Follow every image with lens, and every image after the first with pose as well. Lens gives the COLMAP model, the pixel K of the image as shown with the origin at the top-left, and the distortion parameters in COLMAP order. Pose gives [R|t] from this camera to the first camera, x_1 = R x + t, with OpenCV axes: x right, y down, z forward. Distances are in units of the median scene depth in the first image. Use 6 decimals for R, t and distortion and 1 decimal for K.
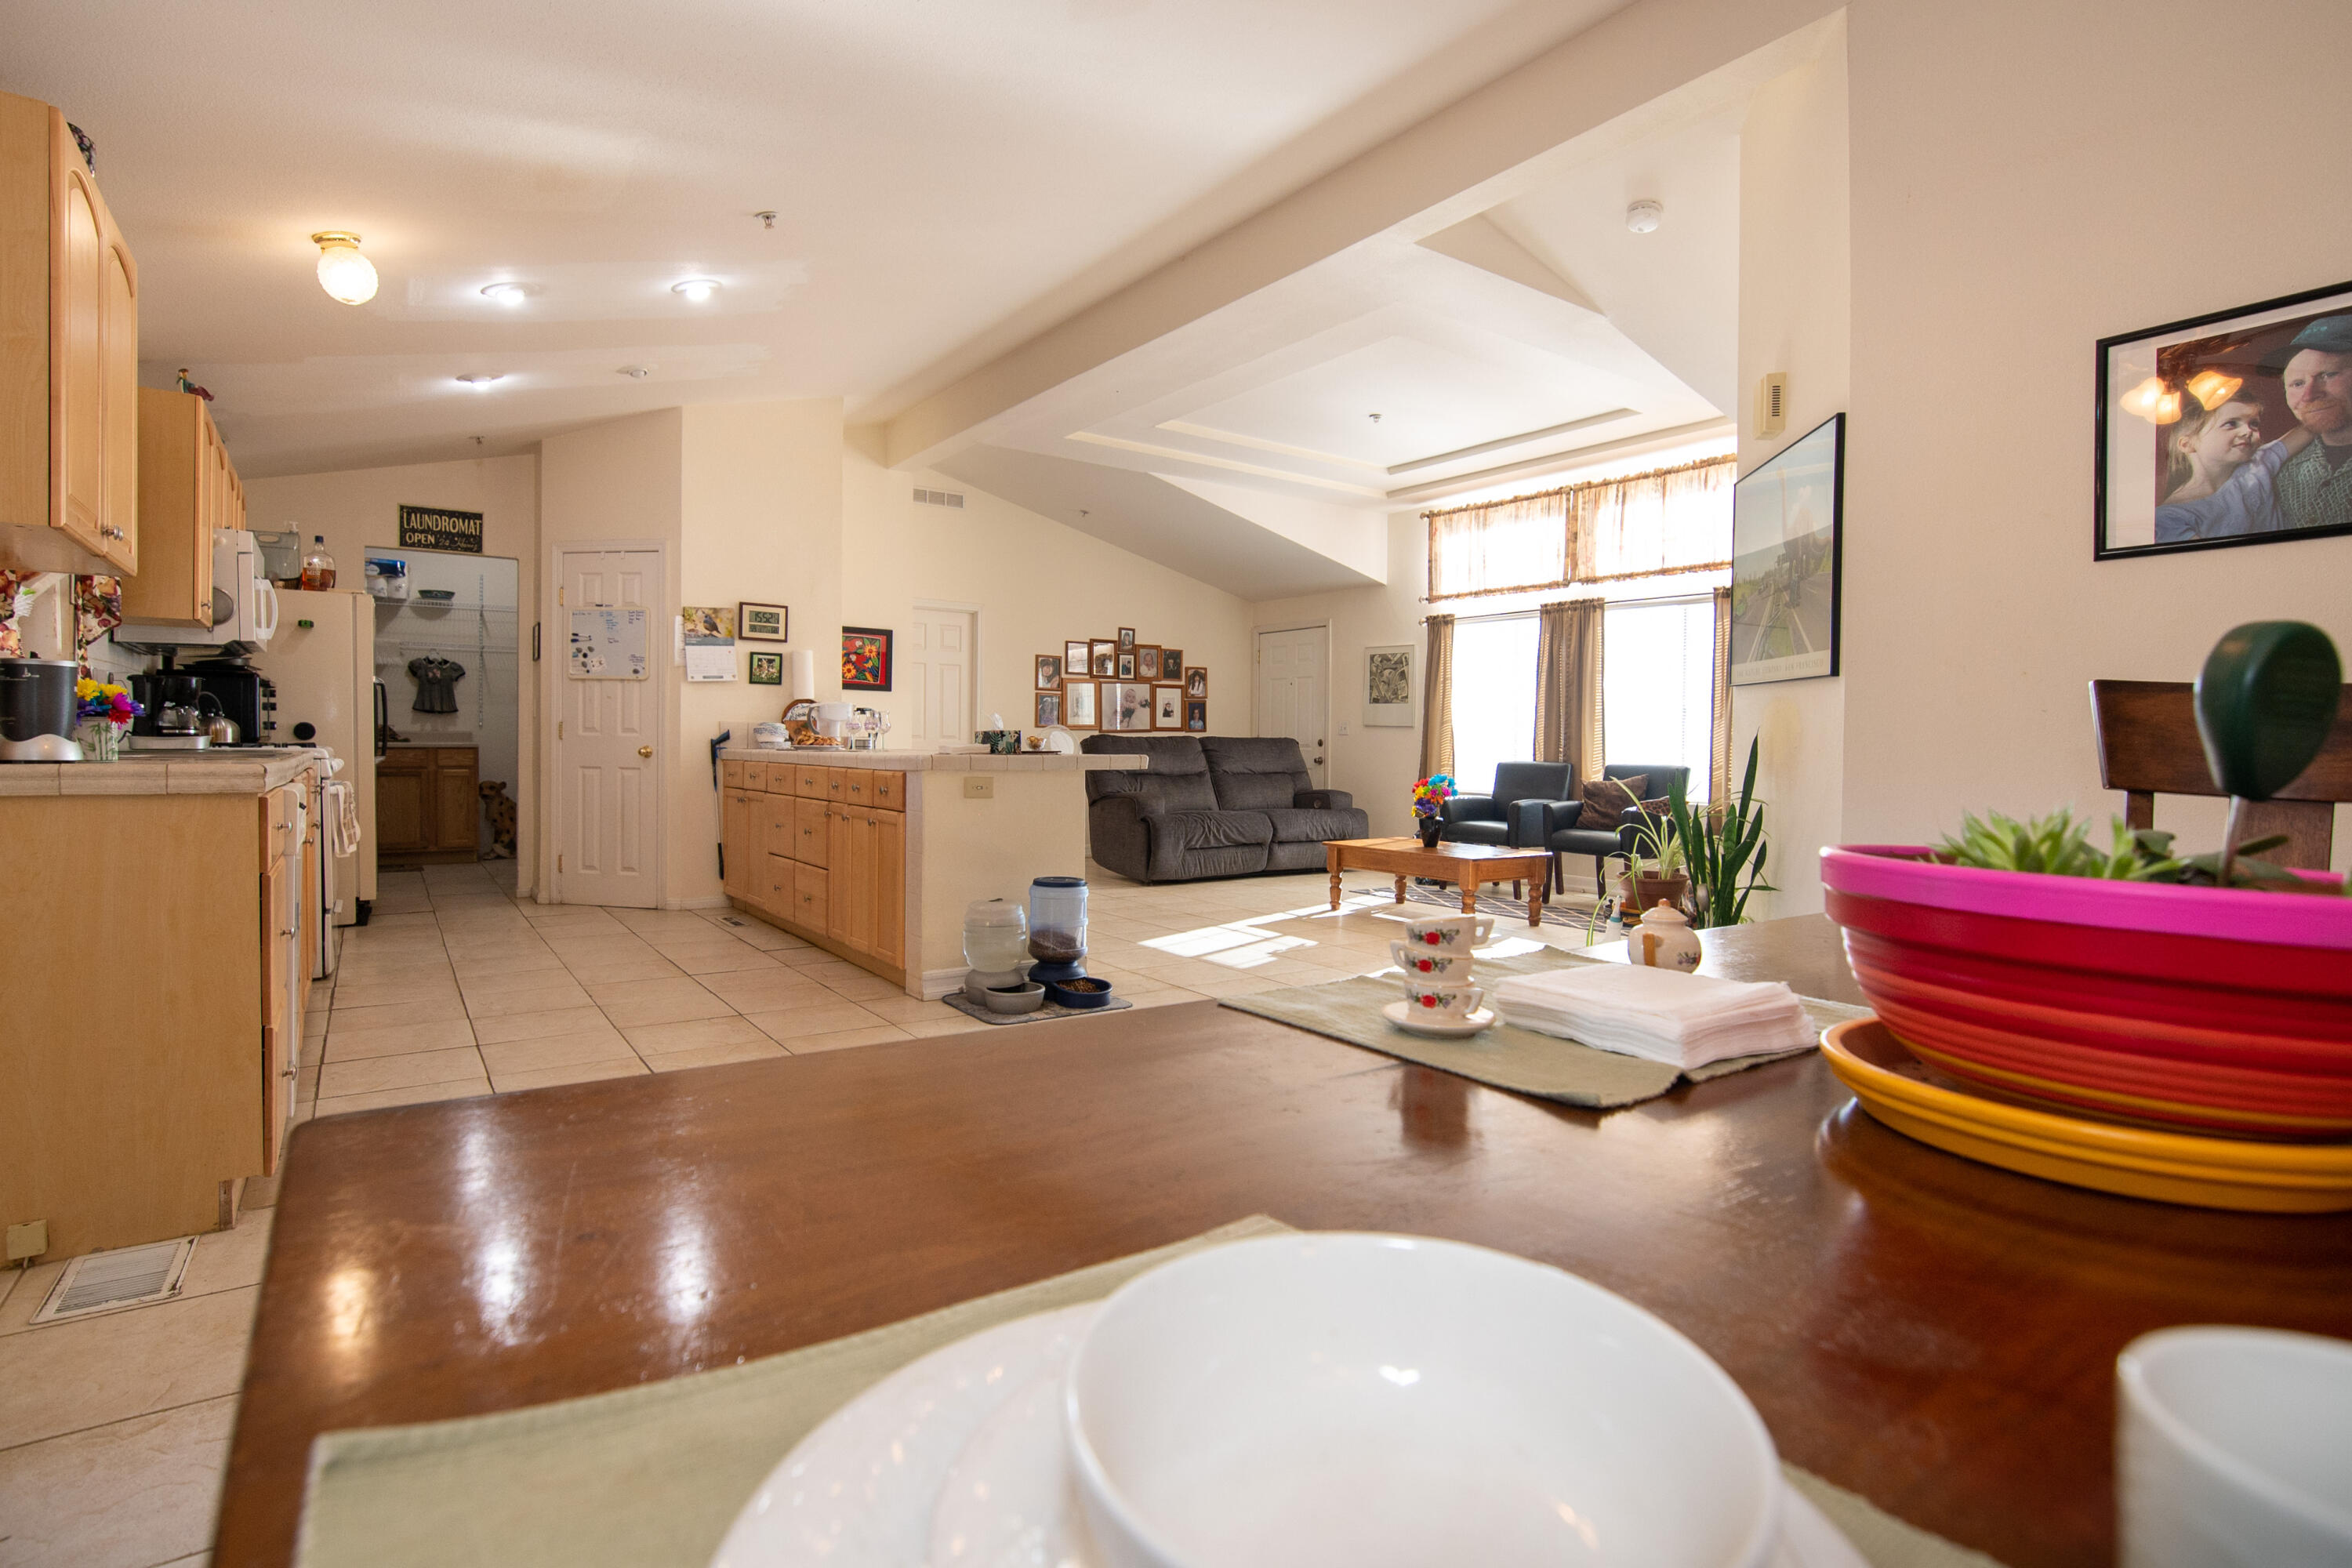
lens RADIAL K [[1177.8, 0, 1157.2], [0, 1177.8, 764.9], [0, 0, 1]] dist [-0.035167, 0.012729]
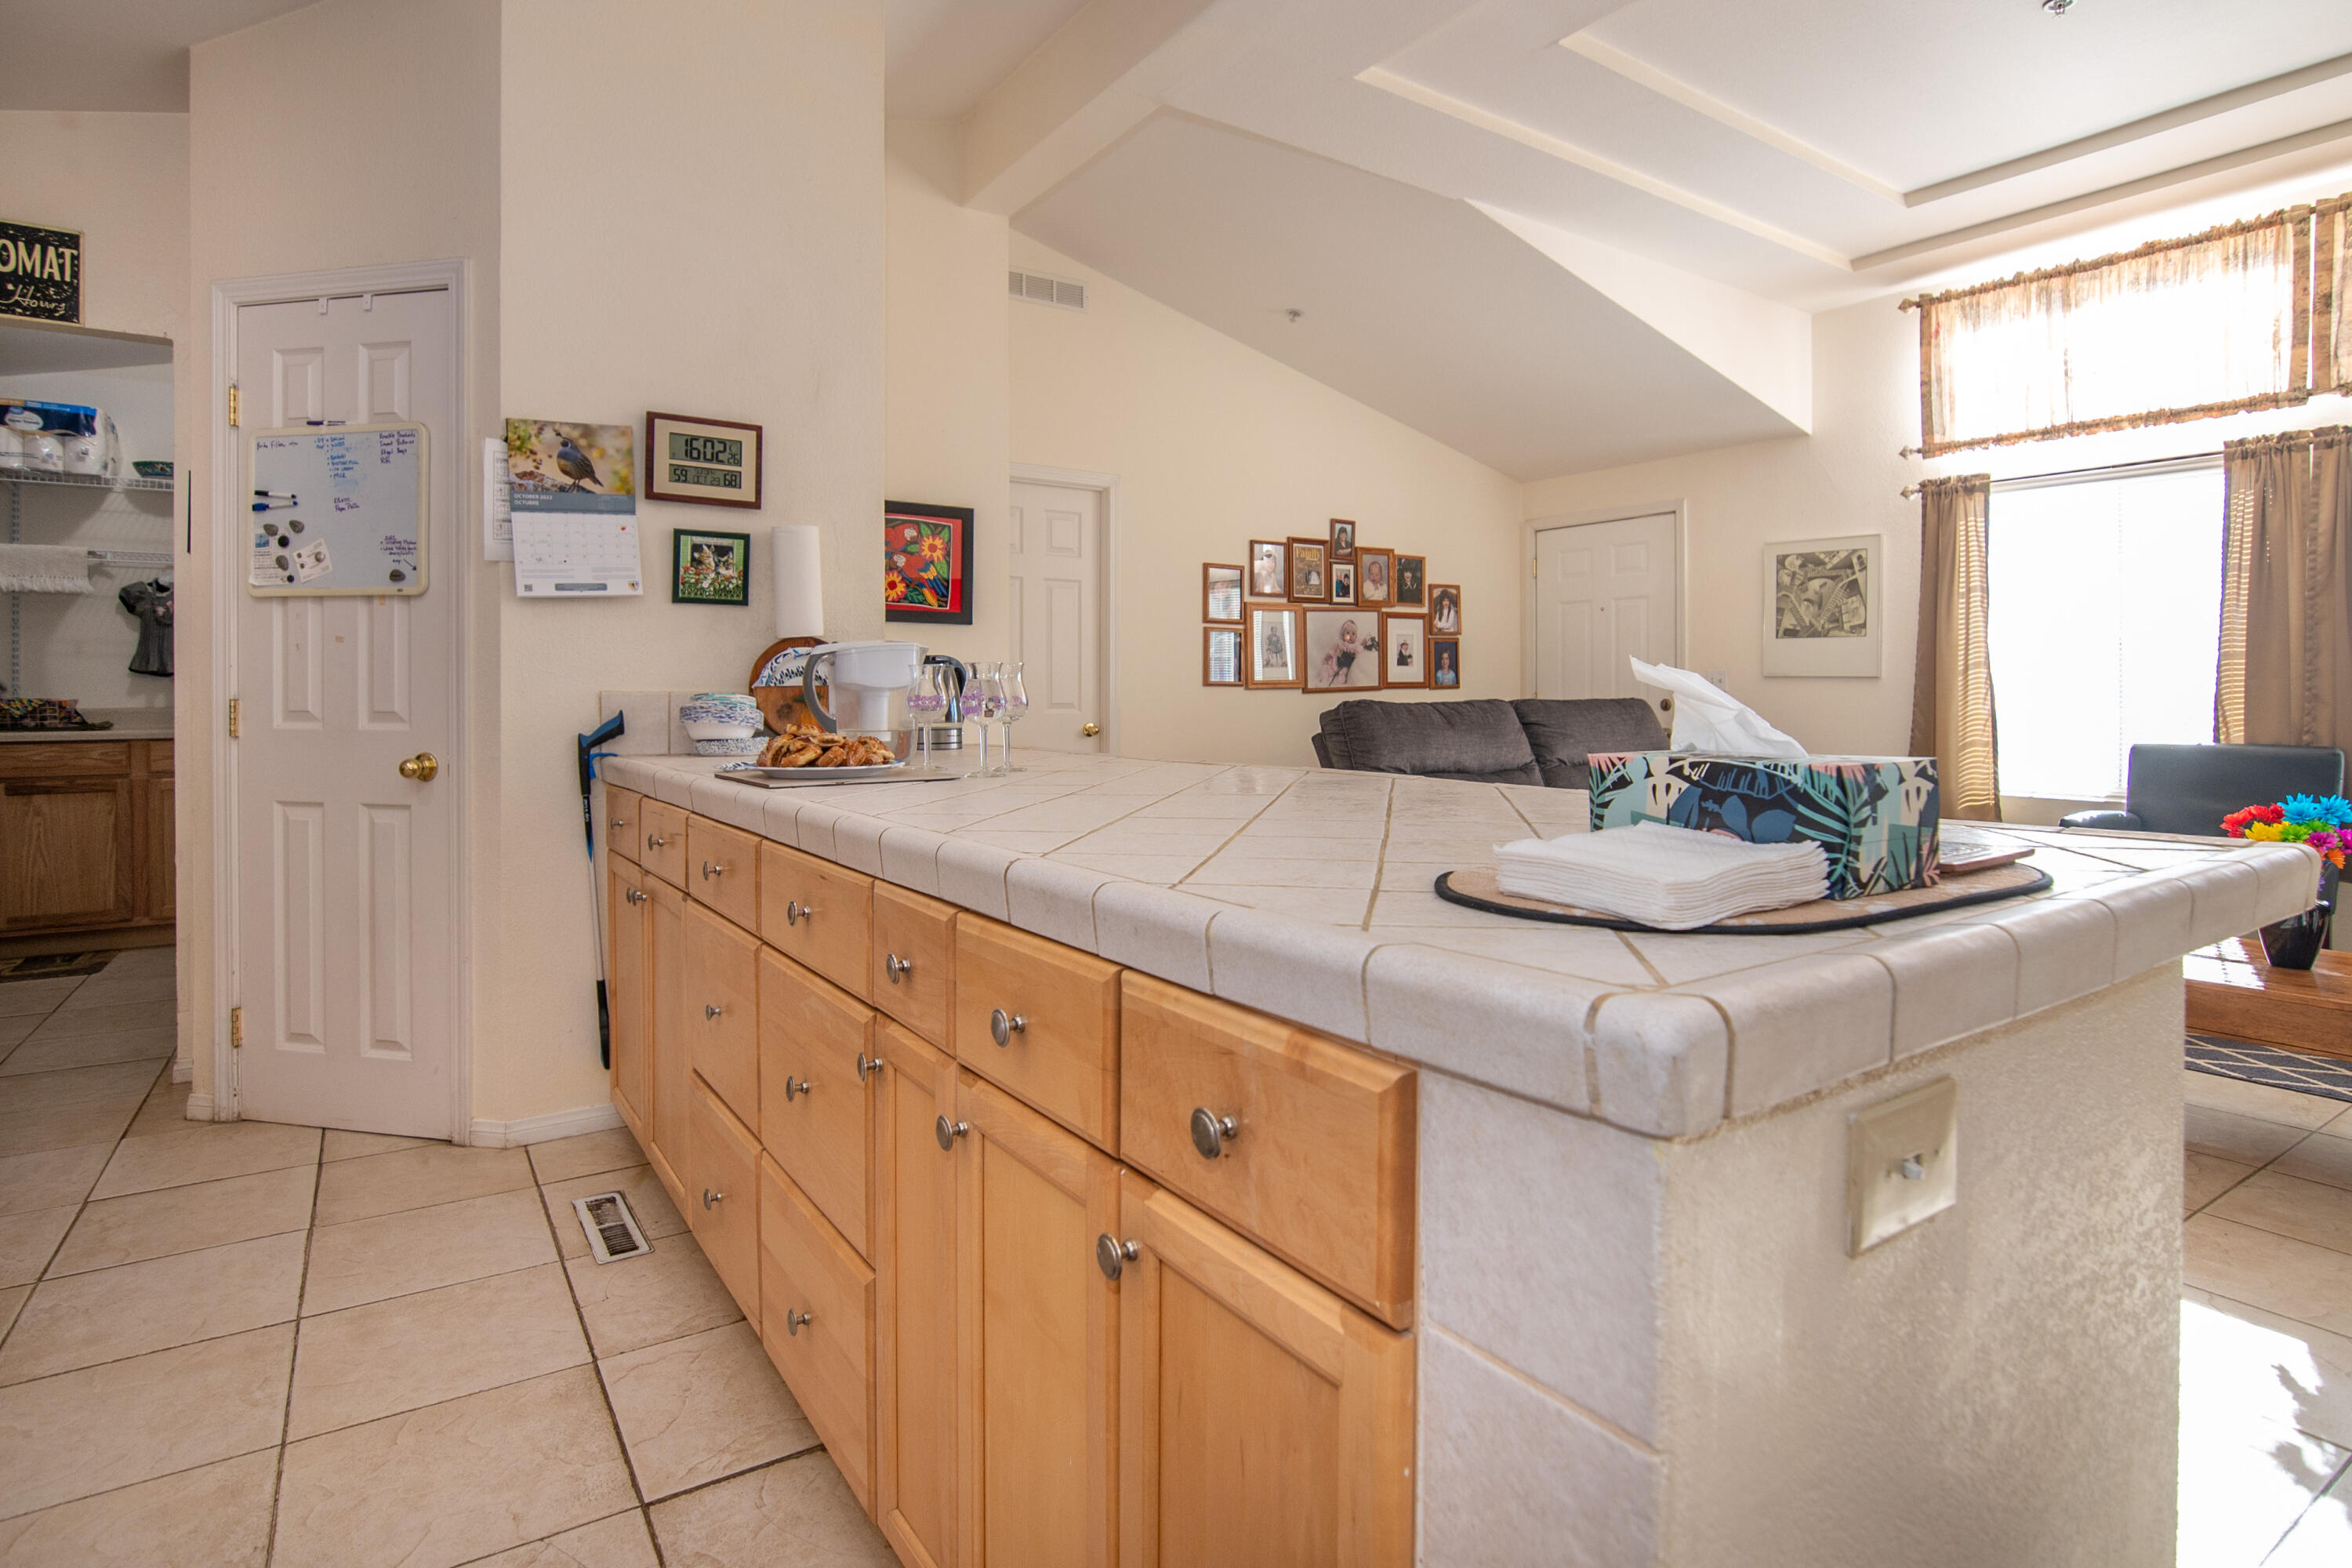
lens RADIAL K [[1250.1, 0, 1219.5], [0, 1250.1, 691.9], [0, 0, 1]] dist [-0.026451, 0.007118]
pose [[0.999763, -0.013723, 0.016879, -0.152856], [0.014023, 0.999743, -0.017807, -0.025165], [-0.016630, 0.018040, 0.999699, 0.533731]]
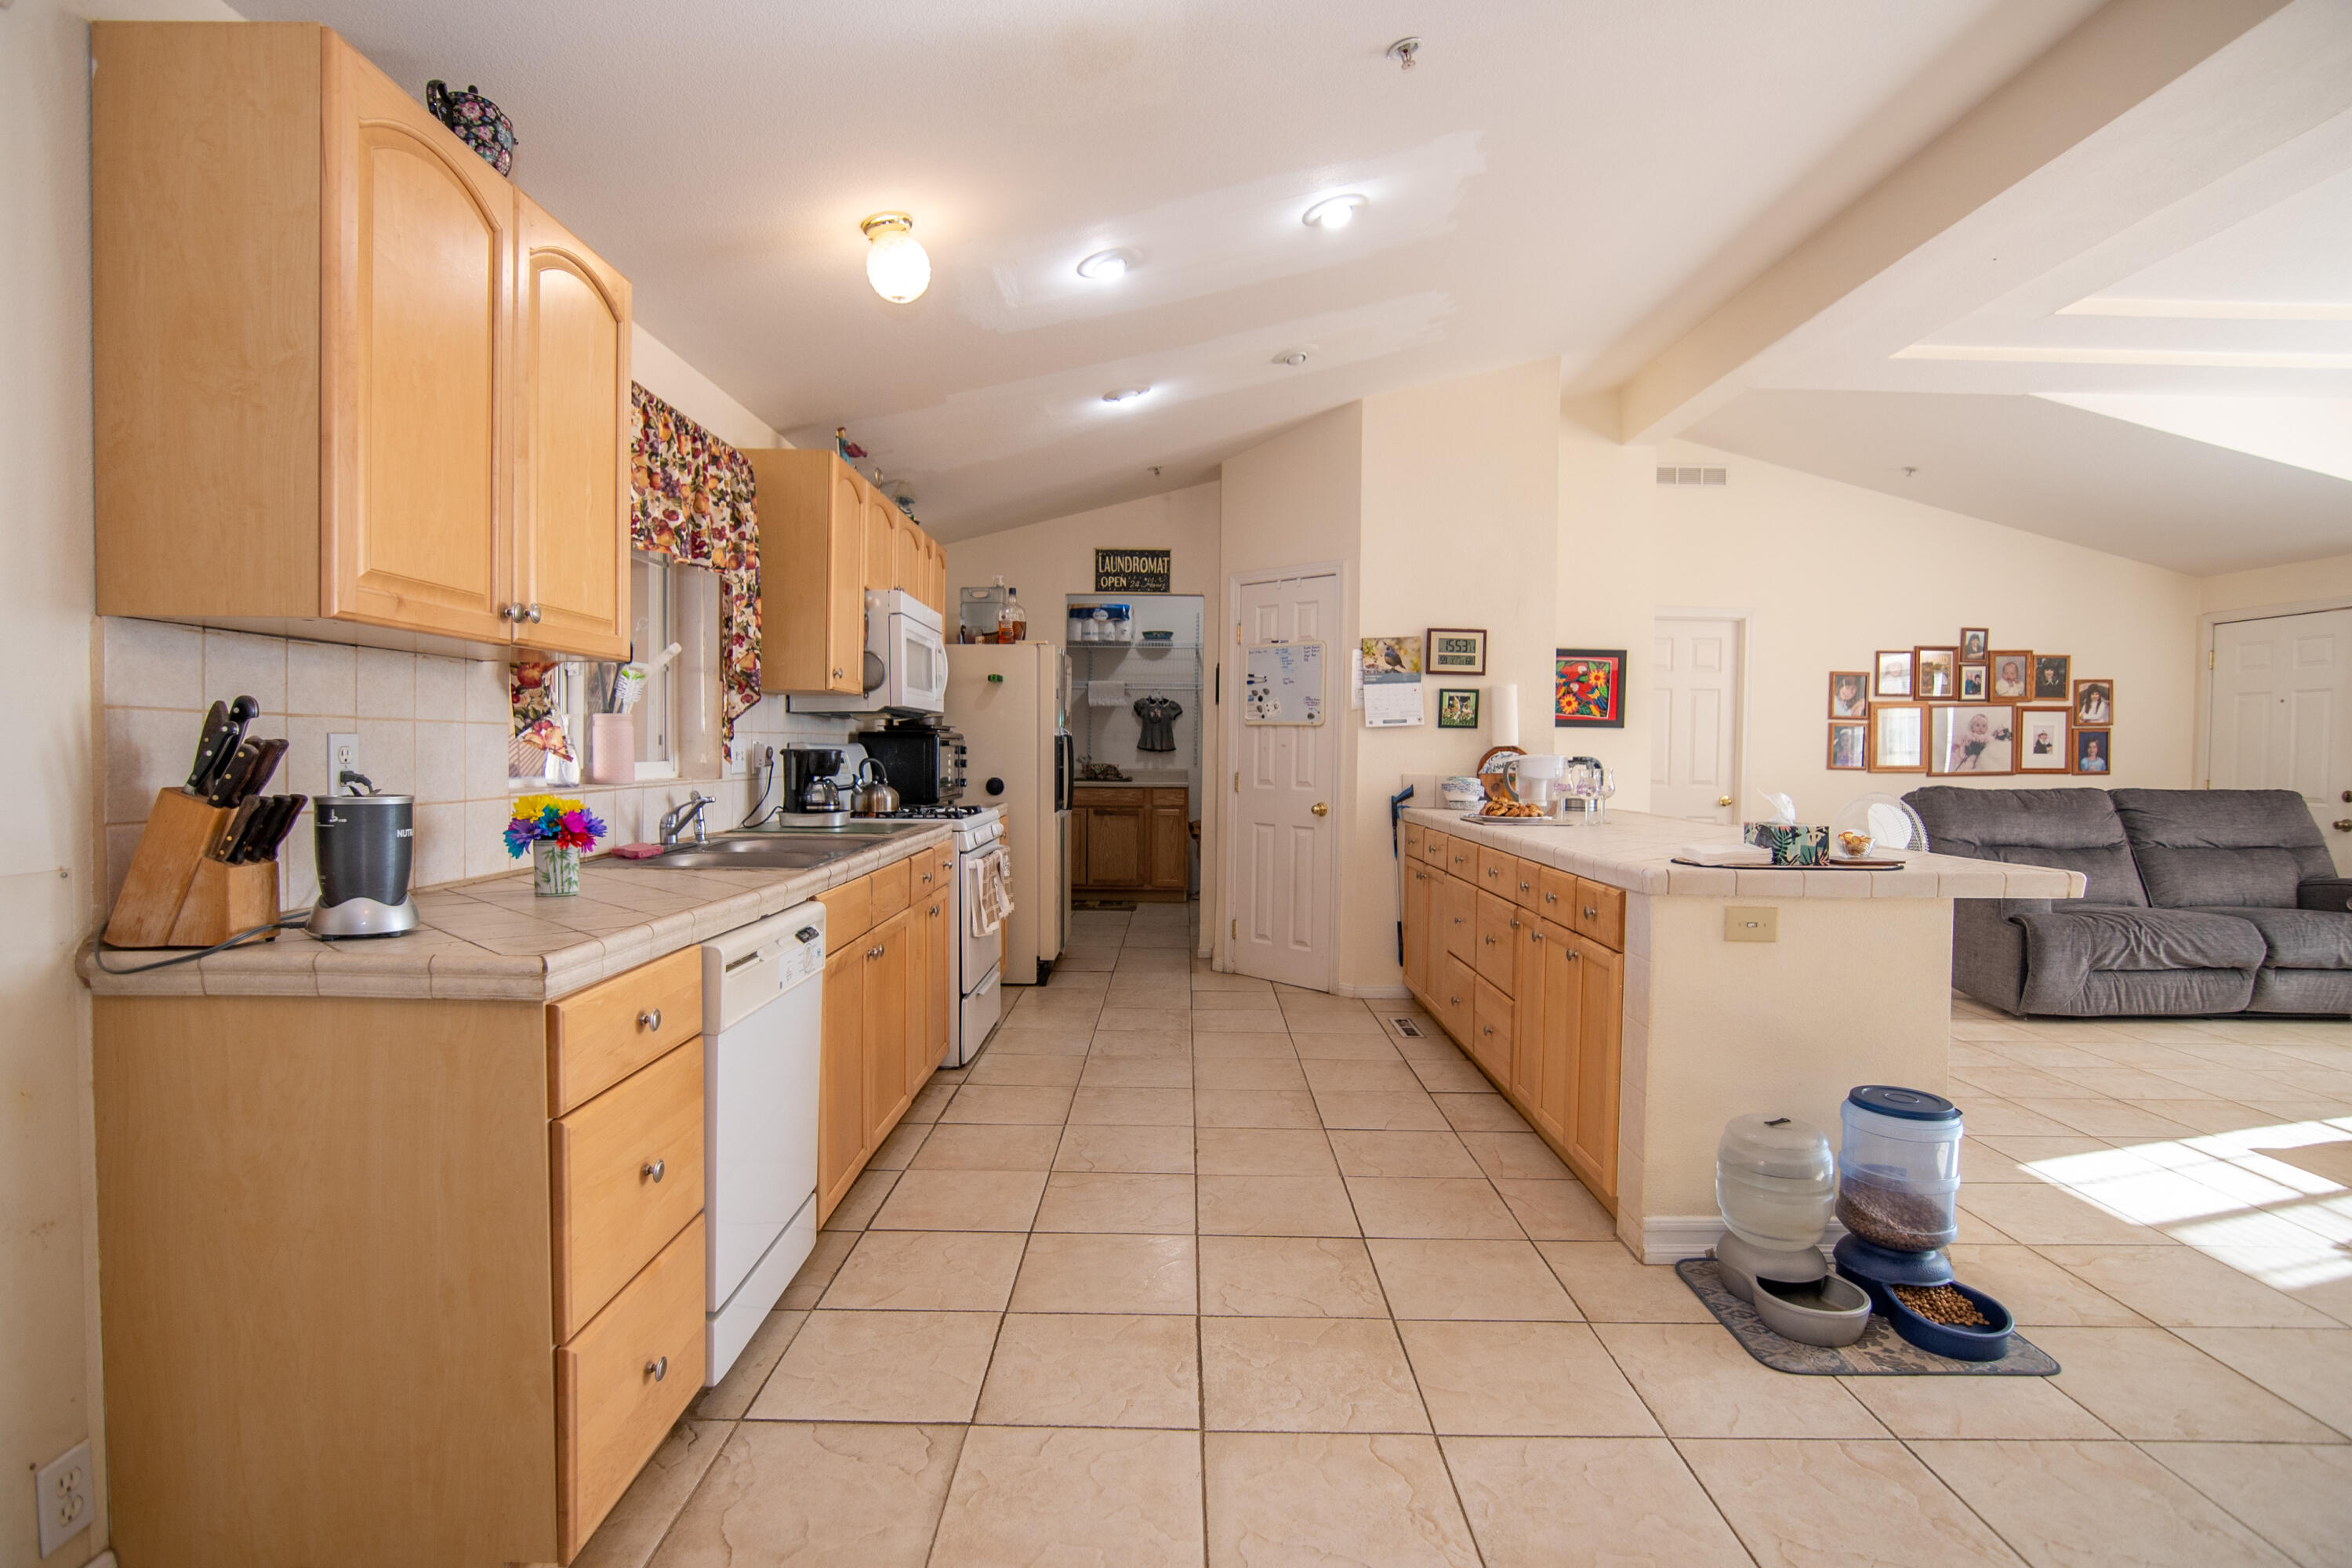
lens RADIAL K [[1177.8, 0, 1144.6], [0, 1177.8, 799.9], [0, 0, 1]] dist [-0.035167, 0.012729]
pose [[0.813706, 0.021975, -0.580861, -0.037104], [-0.011186, 0.999692, 0.022150, -0.034534], [0.581169, -0.011526, 0.813701, 0.211829]]
